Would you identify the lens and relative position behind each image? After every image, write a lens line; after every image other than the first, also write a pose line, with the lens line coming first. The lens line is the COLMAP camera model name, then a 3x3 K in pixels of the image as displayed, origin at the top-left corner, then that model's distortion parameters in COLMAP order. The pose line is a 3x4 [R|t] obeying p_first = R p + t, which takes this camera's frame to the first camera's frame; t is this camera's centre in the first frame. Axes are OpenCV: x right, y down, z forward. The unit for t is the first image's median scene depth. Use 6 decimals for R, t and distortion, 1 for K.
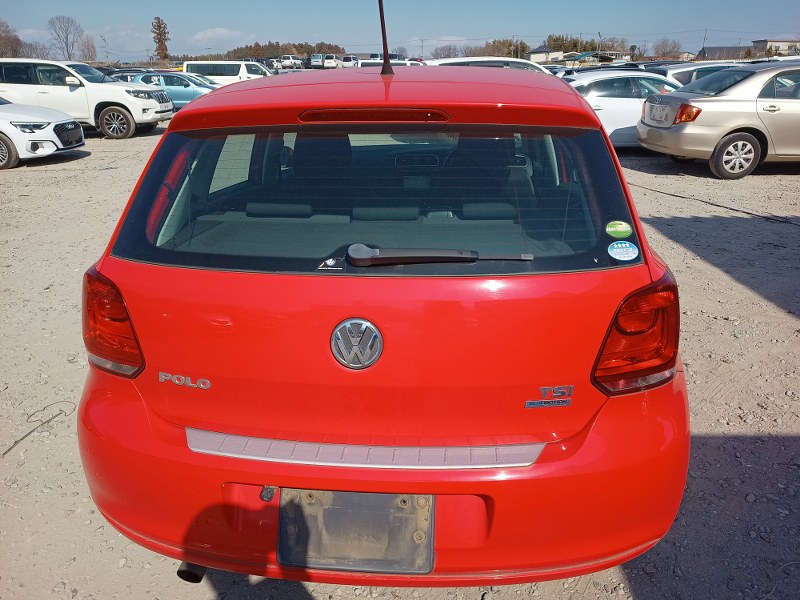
lens RADIAL K [[606.3, 0, 398.6], [0, 606.3, 319.9], [0, 0, 1]] dist [0.011519, 0.003615]
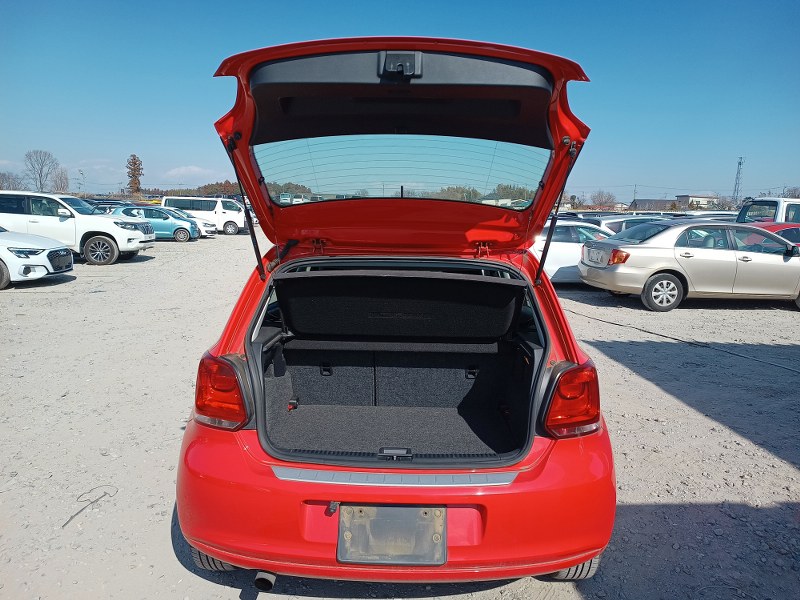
lens RADIAL K [[602.7, 0, 400.0], [0, 602.7, 300.0], [0, 0, 1]] dist [0.091045, 0.000970]
pose [[0.997545, 0.018963, 0.067405, -0.029729], [-0.002321, 0.971057, -0.238838, 0.027566], [-0.069984, 0.238096, 0.968717, -0.100787]]
